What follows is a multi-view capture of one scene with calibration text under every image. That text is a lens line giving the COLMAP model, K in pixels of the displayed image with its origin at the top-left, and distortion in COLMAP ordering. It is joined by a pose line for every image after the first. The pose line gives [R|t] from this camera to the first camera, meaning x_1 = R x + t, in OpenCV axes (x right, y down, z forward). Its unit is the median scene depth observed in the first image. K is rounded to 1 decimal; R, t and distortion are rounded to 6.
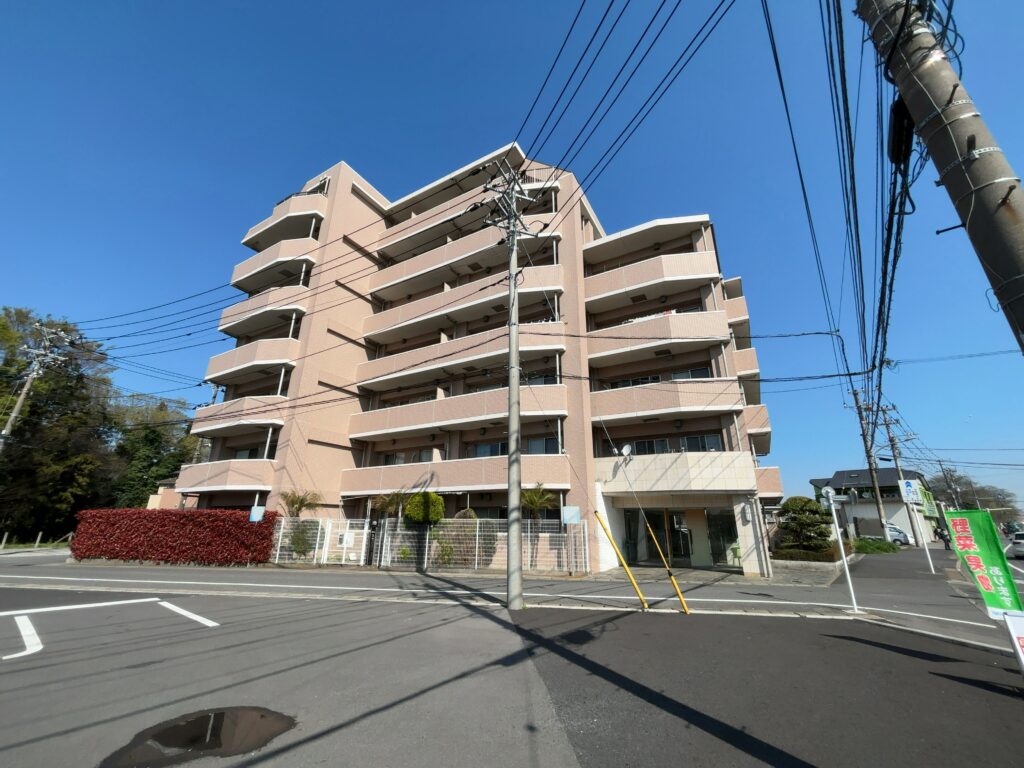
lens RADIAL K [[412.1, 0, 512.0], [0, 412.1, 384.0], [0, 0, 1]] dist [0.001783, 0.000003]
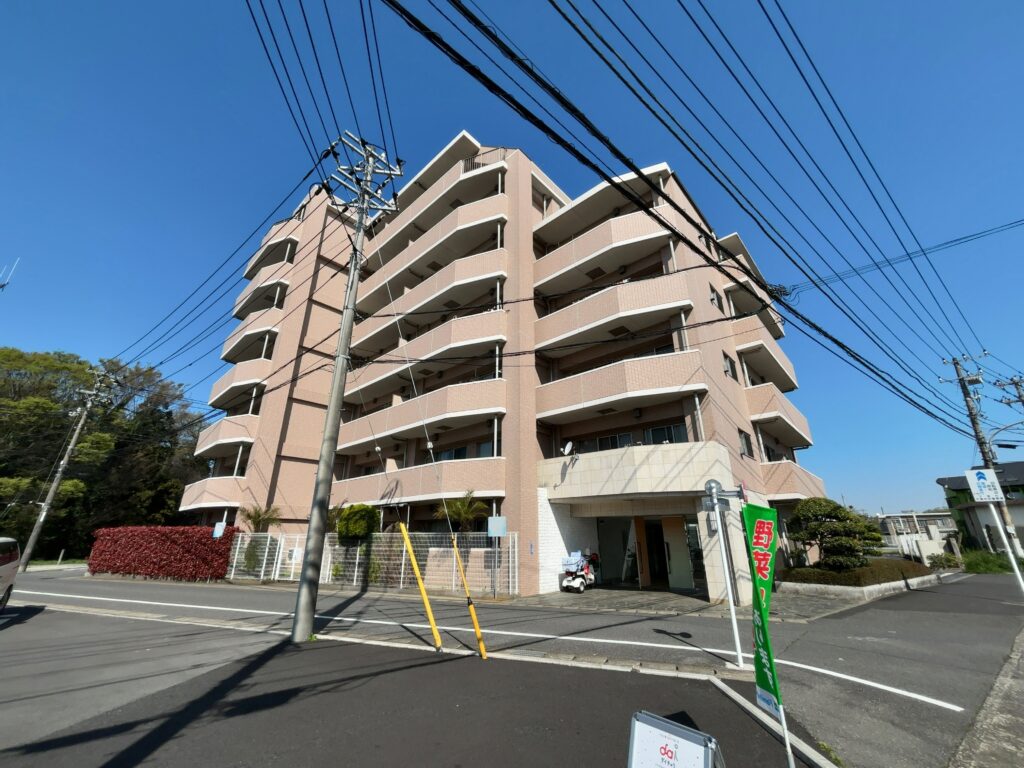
lens RADIAL K [[412.7, 0, 512.0], [0, 412.7, 384.0], [0, 0, 1]] dist [0.001351, 0.000178]
pose [[0.975515, -0.085104, -0.202800, 0.329725], [0.078785, 0.996127, -0.039045, 0.050106], [0.205337, 0.022112, 0.978441, 0.136326]]
